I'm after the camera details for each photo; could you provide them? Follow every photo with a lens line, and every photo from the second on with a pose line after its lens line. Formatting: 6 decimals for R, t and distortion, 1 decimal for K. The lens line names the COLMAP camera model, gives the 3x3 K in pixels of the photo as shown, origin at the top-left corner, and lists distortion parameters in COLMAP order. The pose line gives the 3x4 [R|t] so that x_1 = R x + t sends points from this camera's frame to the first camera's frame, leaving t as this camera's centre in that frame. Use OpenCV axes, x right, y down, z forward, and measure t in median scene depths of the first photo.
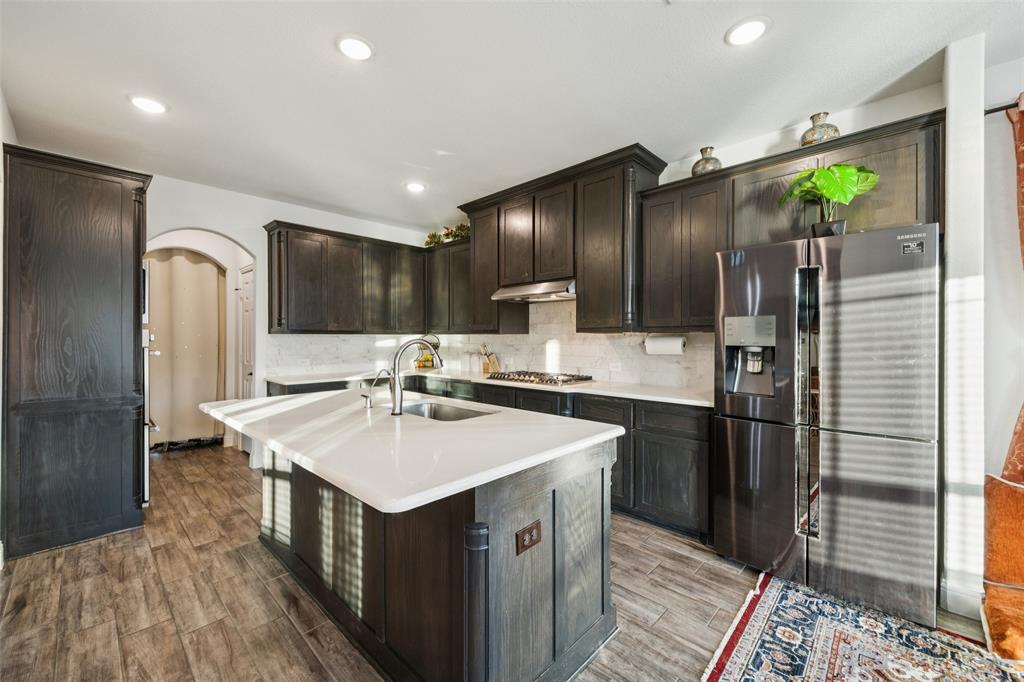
lens RADIAL K [[412.3, 0, 513.0], [0, 412.3, 338.3], [0, 0, 1]] dist [0.009706, -0.000183]
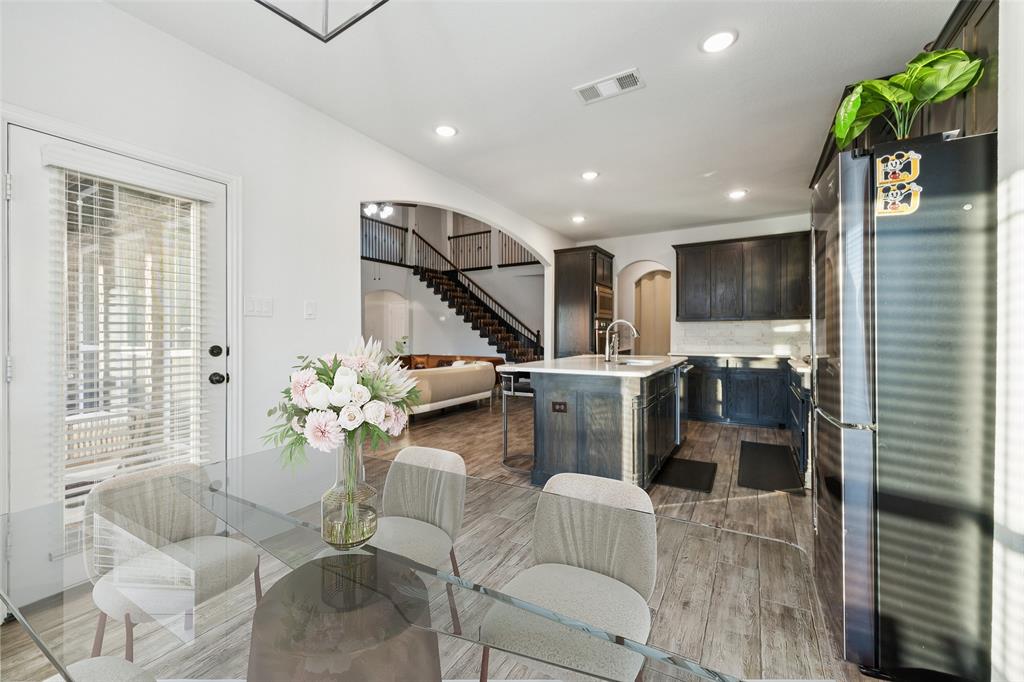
lens RADIAL K [[416.7, 0, 510.0], [0, 416.7, 333.7], [0, 0, 1]] dist [0.016124, 0.000057]
pose [[0.226637, -0.001378, -0.973978, 0.734539], [0.000535, 0.999999, -0.001290, 0.034758], [0.973979, -0.000229, 0.226637, 0.088496]]
